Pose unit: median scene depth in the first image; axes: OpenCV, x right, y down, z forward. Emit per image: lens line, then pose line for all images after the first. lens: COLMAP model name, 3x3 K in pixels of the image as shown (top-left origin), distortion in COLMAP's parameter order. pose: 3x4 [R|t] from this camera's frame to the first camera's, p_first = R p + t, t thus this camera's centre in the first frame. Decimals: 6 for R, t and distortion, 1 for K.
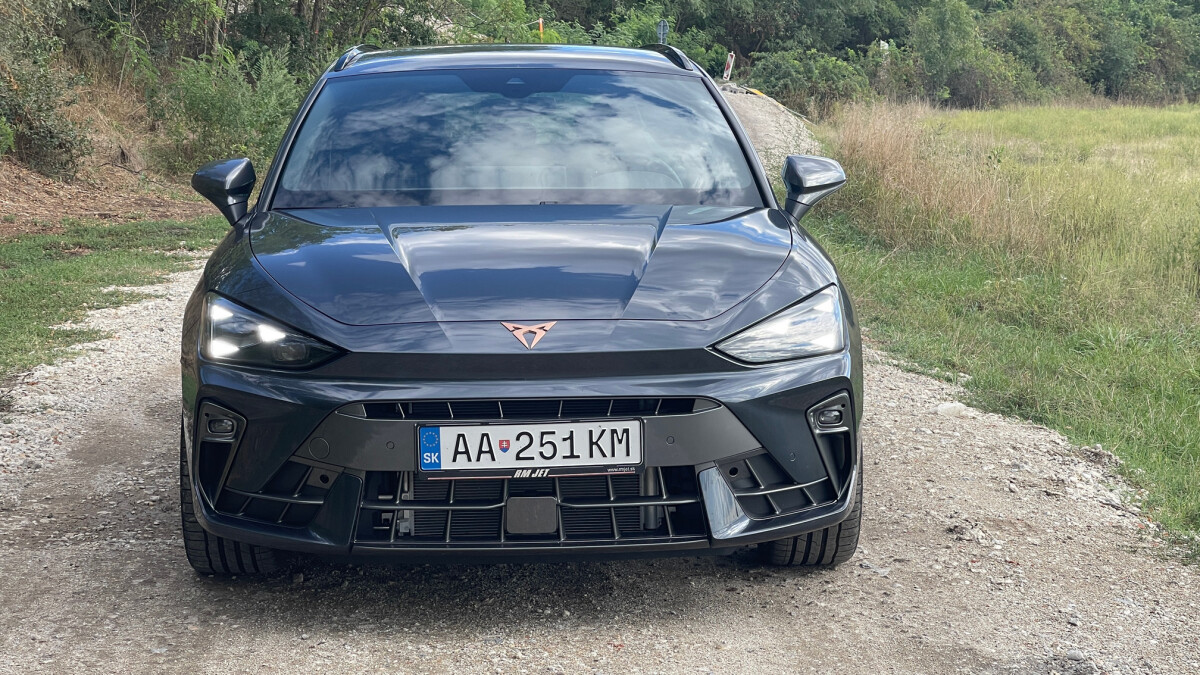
lens RADIAL K [[2212.8, 0, 600.0], [0, 2212.8, 337.5], [0, 0, 1]] dist [0.211823, -0.227207]
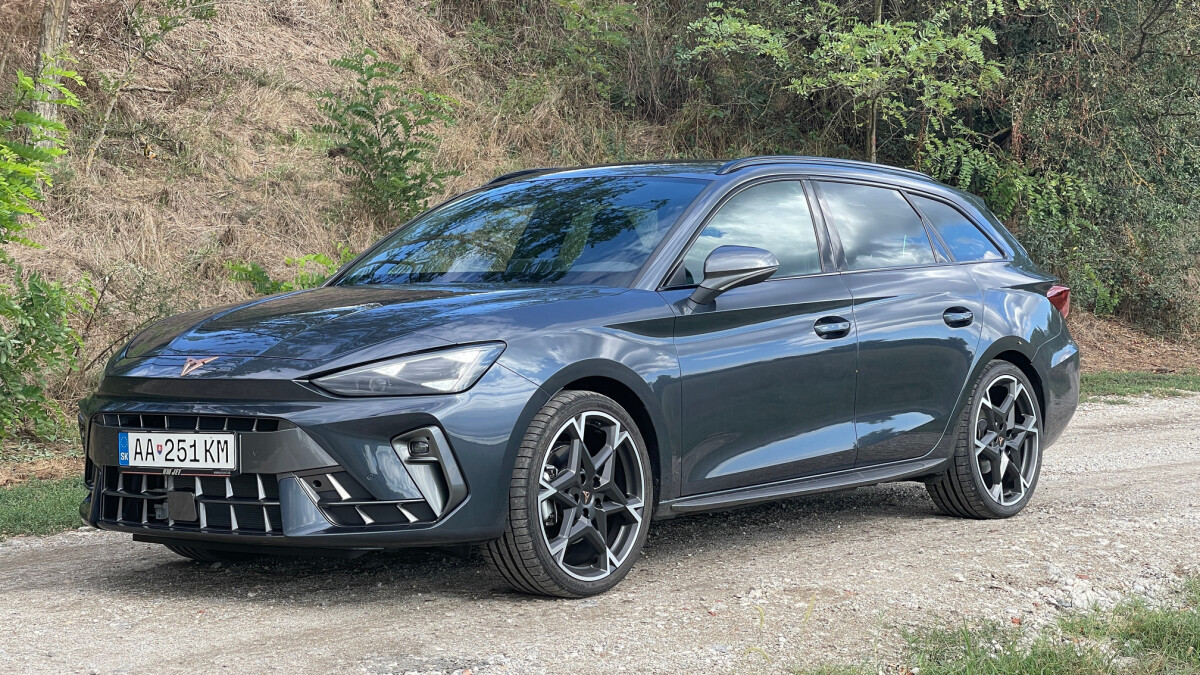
lens RADIAL K [[2212.8, 0, 600.0], [0, 2212.8, 337.5], [0, 0, 1]] dist [0.211823, -0.227207]
pose [[0.750186, 0.009554, -0.661158, 1.007154], [-0.068029, 0.995705, -0.062801, 0.048034], [0.657718, 0.092091, 0.747614, 0.187977]]
